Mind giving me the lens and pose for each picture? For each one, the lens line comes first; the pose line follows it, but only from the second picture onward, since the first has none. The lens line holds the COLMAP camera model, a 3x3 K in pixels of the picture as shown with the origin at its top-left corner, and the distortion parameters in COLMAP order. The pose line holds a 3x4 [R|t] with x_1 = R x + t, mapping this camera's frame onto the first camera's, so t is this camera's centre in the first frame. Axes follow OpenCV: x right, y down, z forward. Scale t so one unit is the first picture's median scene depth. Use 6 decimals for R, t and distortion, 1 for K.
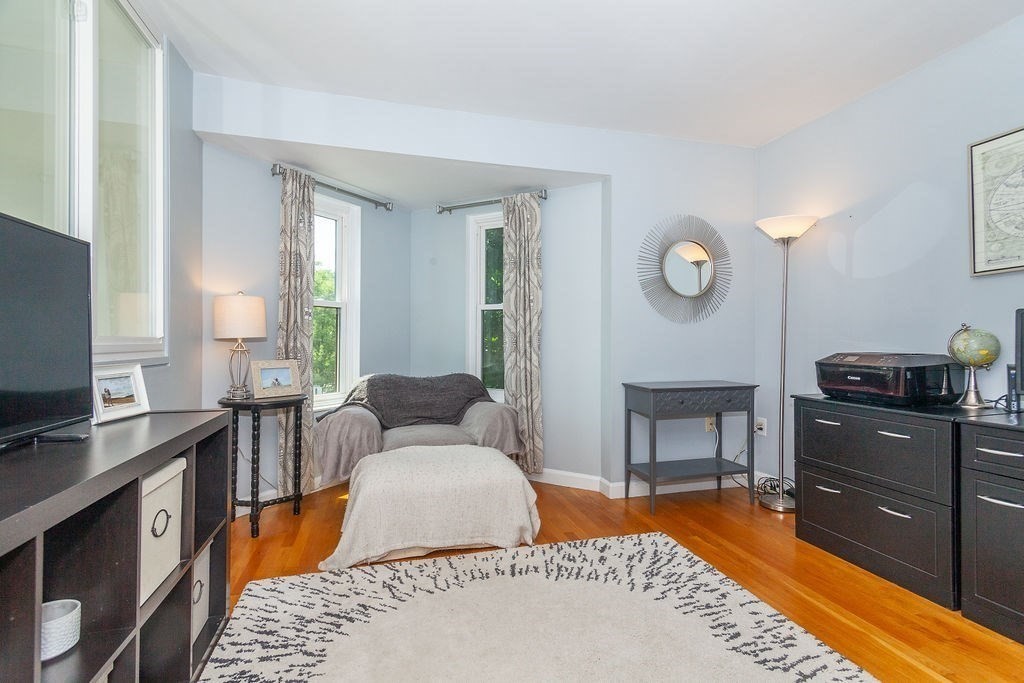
lens RADIAL K [[493.0, 0, 513.6], [0, 493.0, 335.5], [0, 0, 1]] dist [0.011027, -0.001629]
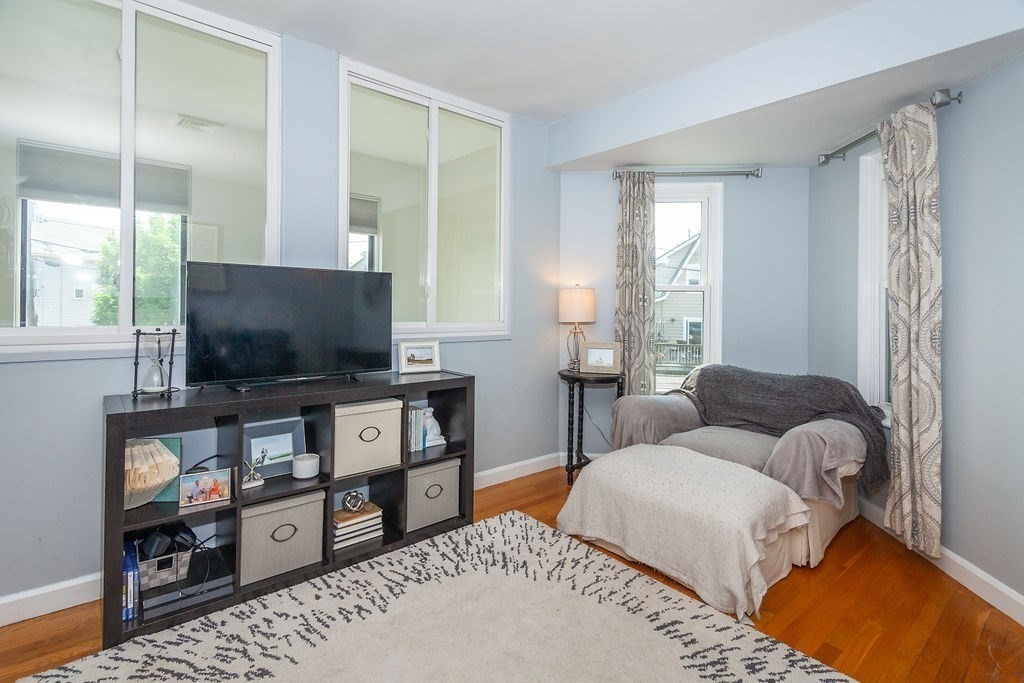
lens RADIAL K [[493.0, 0, 516.0], [0, 493.0, 303.9], [0, 0, 1]] dist [0.011027, -0.001629]
pose [[0.414030, 0.004331, -0.910253, 0.633240], [-0.005715, 0.999981, 0.002159, -0.051863], [0.910245, 0.004308, 0.414047, 0.435666]]
